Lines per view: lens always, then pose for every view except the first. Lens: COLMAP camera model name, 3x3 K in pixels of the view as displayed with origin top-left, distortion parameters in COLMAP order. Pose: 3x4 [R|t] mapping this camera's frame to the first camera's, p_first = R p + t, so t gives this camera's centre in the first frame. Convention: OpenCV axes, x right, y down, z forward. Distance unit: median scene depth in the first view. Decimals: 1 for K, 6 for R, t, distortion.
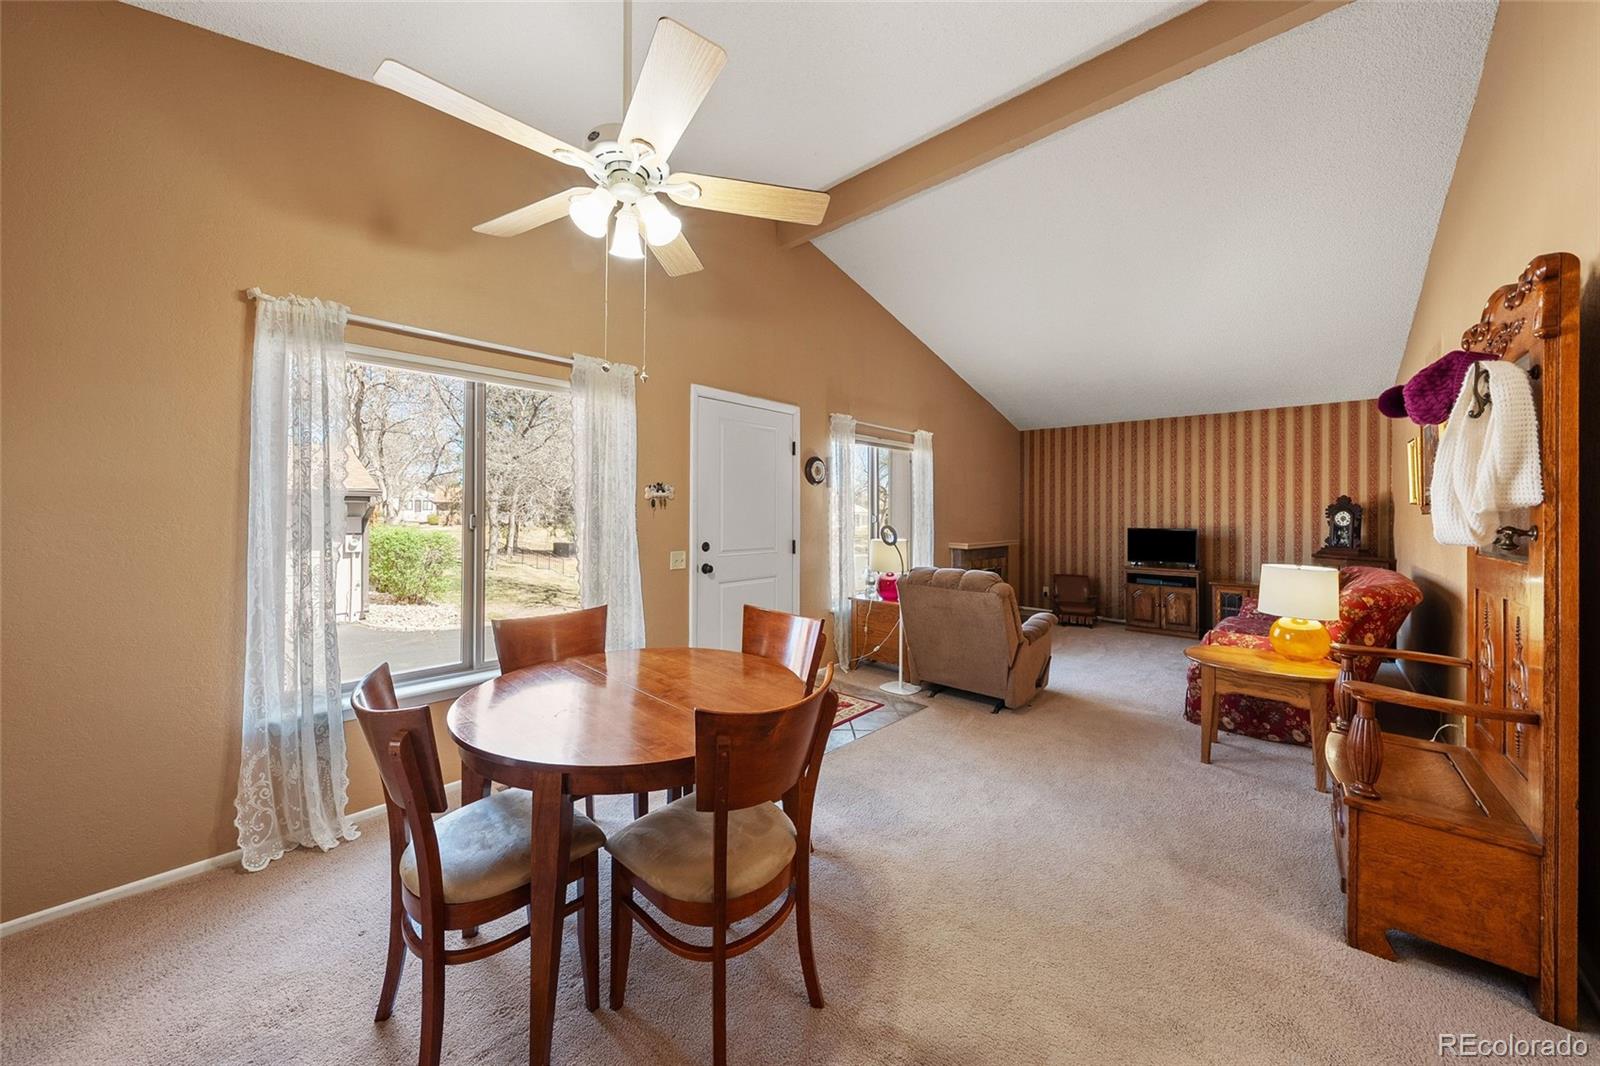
lens RADIAL K [[562.7, 0, 784.3], [0, 562.7, 509.6], [0, 0, 1]] dist [-0.001012, -0.000102]
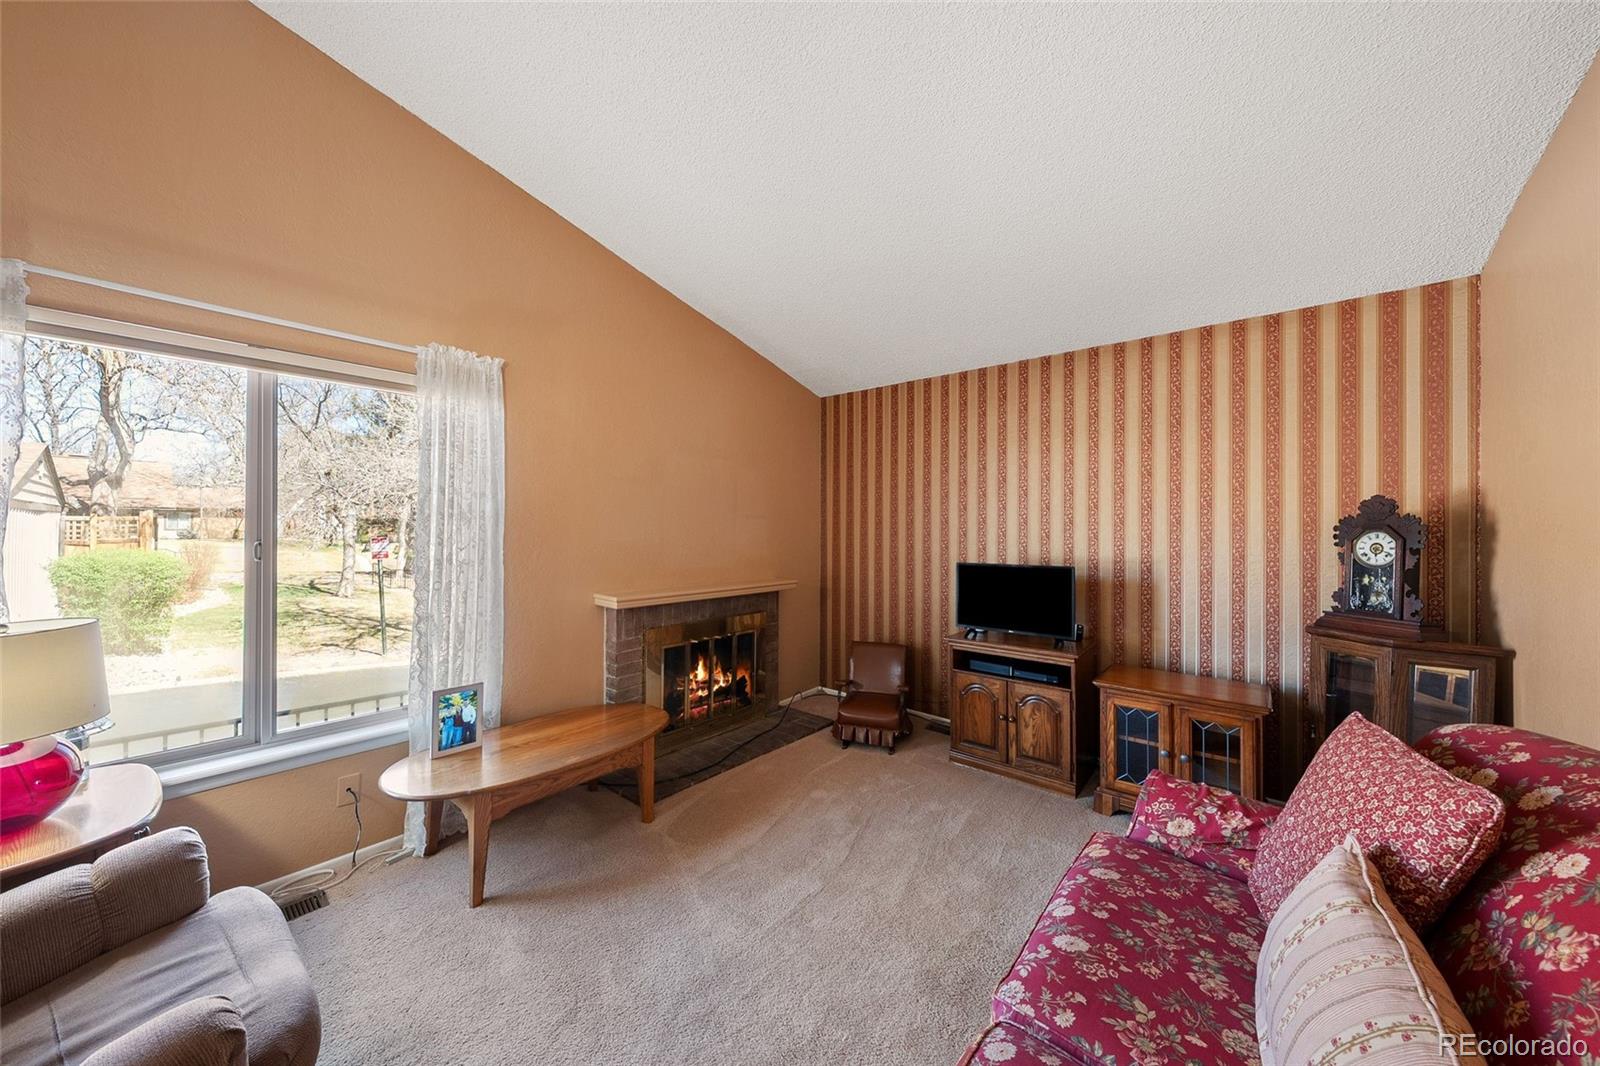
lens RADIAL K [[543.6, 0, 792.9], [0, 543.6, 526.2], [0, 0, 1]] dist [-0.001970, 0.000005]
pose [[0.999098, 0.000480, 0.042470, 0.454395], [-0.000447, 1.000000, -0.000799, -0.000943], [-0.042471, 0.000779, 0.999097, 0.519779]]
